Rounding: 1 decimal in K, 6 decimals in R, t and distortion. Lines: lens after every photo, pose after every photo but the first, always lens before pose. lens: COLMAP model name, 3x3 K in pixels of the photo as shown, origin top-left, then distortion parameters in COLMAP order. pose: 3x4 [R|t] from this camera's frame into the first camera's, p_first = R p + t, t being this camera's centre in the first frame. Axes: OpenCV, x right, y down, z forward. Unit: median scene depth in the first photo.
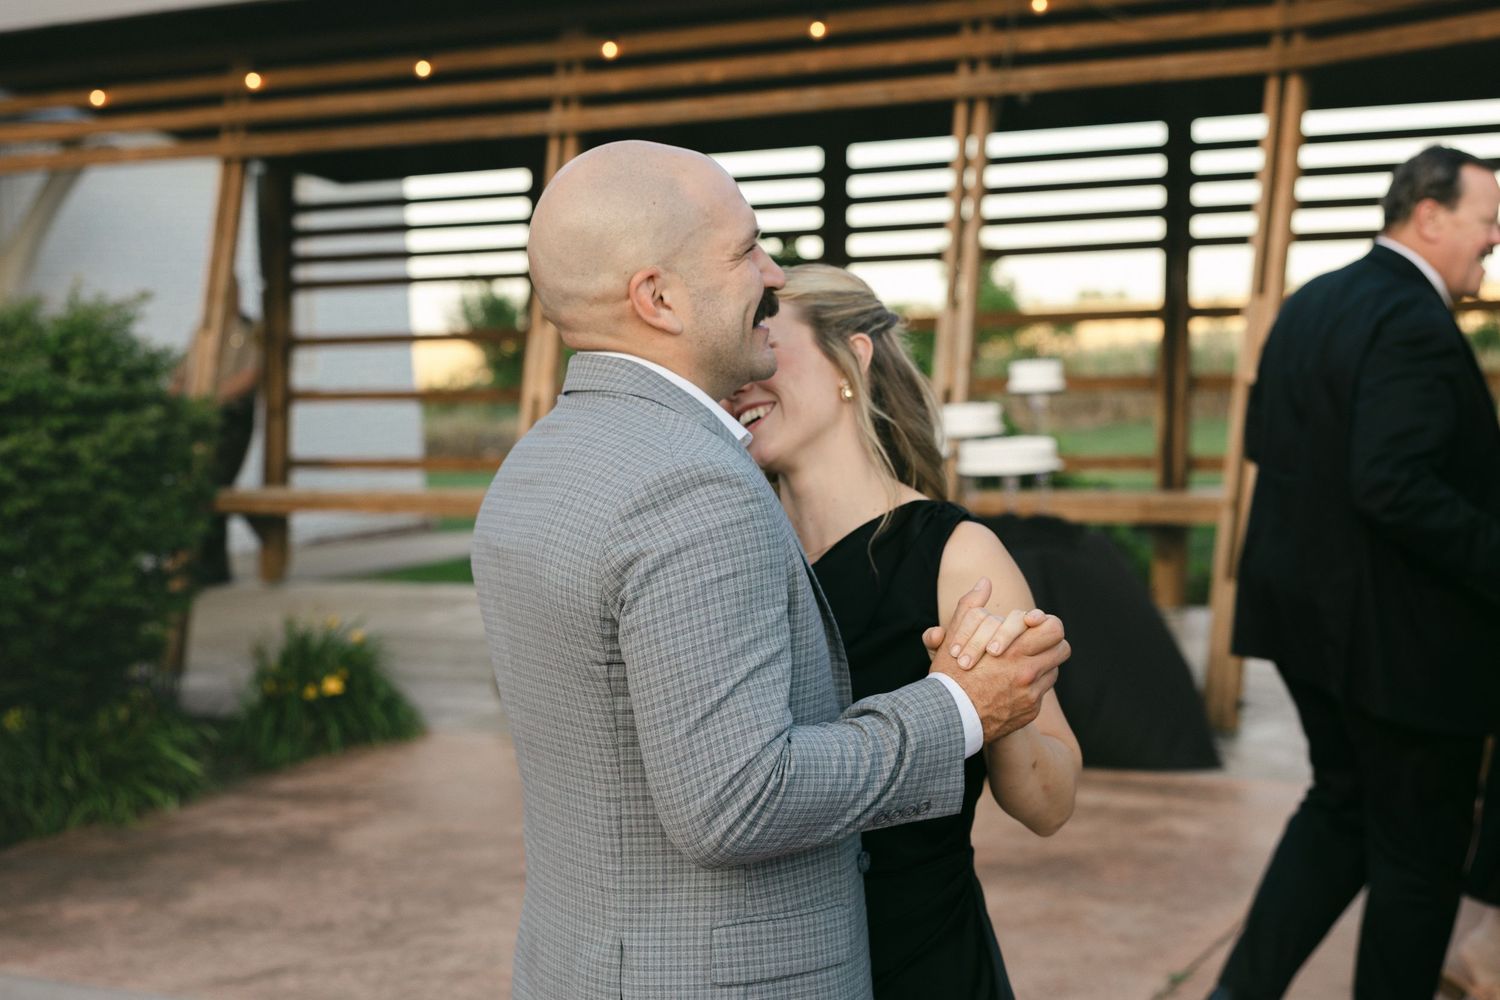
lens RADIAL K [[1958.1, 0, 750.0], [0, 1958.1, 500.0], [0, 0, 1]] dist [0.004492, 0.008244]
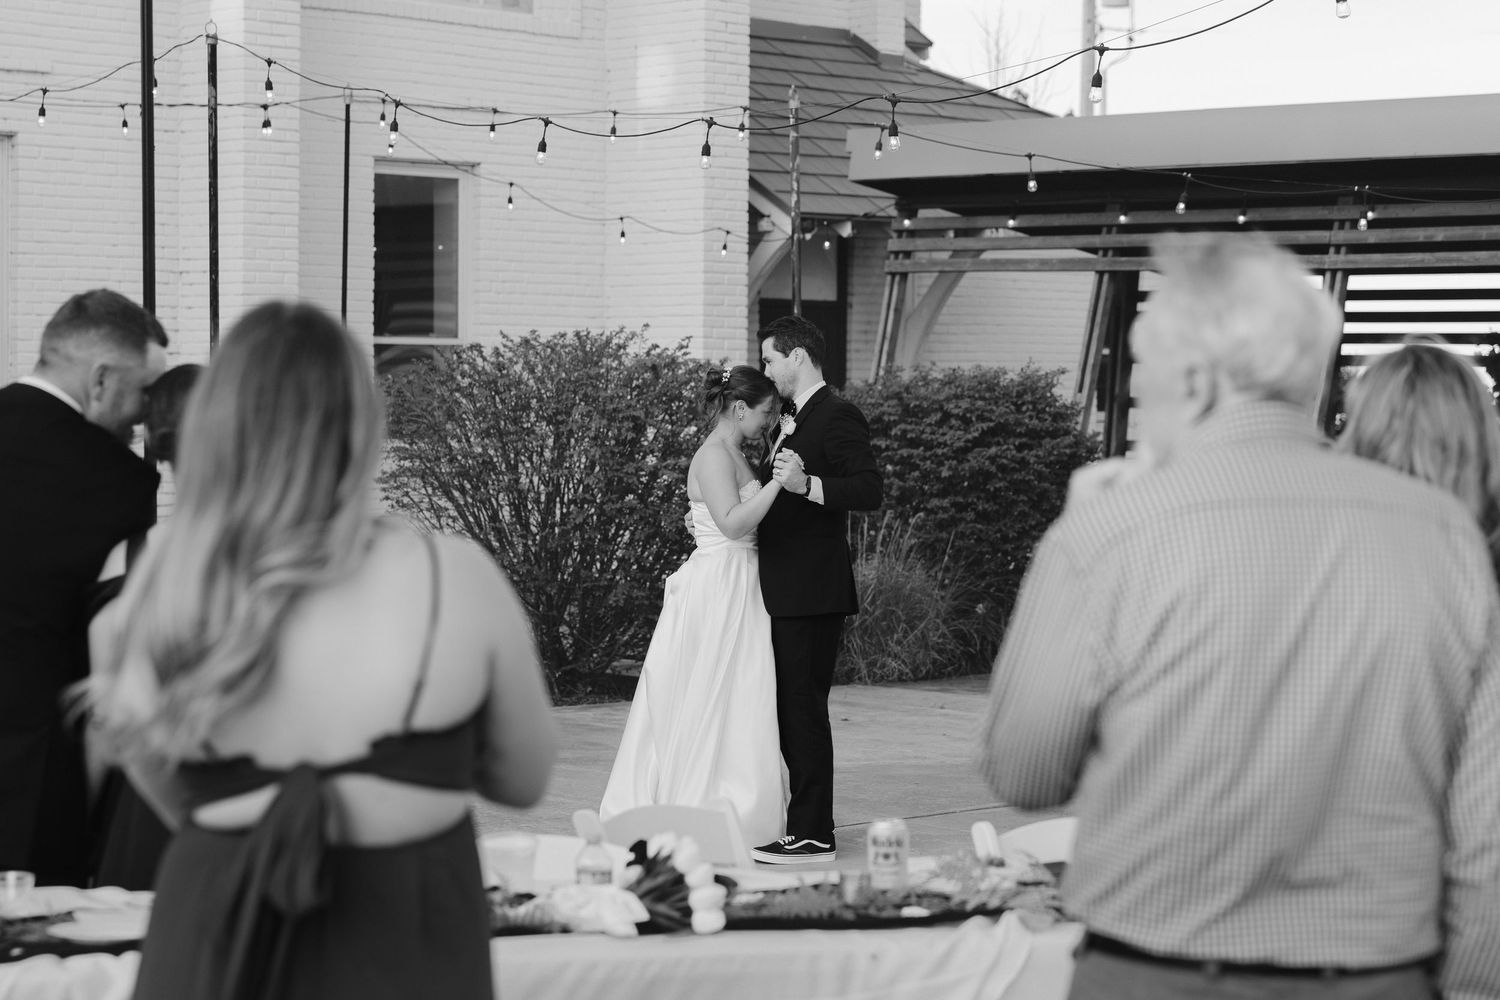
lens RADIAL K [[2907.5, 0, 750.0], [0, 2907.5, 500.0], [0, 0, 1]] dist [-0.021559, -0.034782]
pose [[0.944394, 0.059583, -0.323372, 0.260939], [-0.076714, 0.996231, -0.040481, 0.134522], [0.319741, 0.063037, 0.945406, -1.509561]]
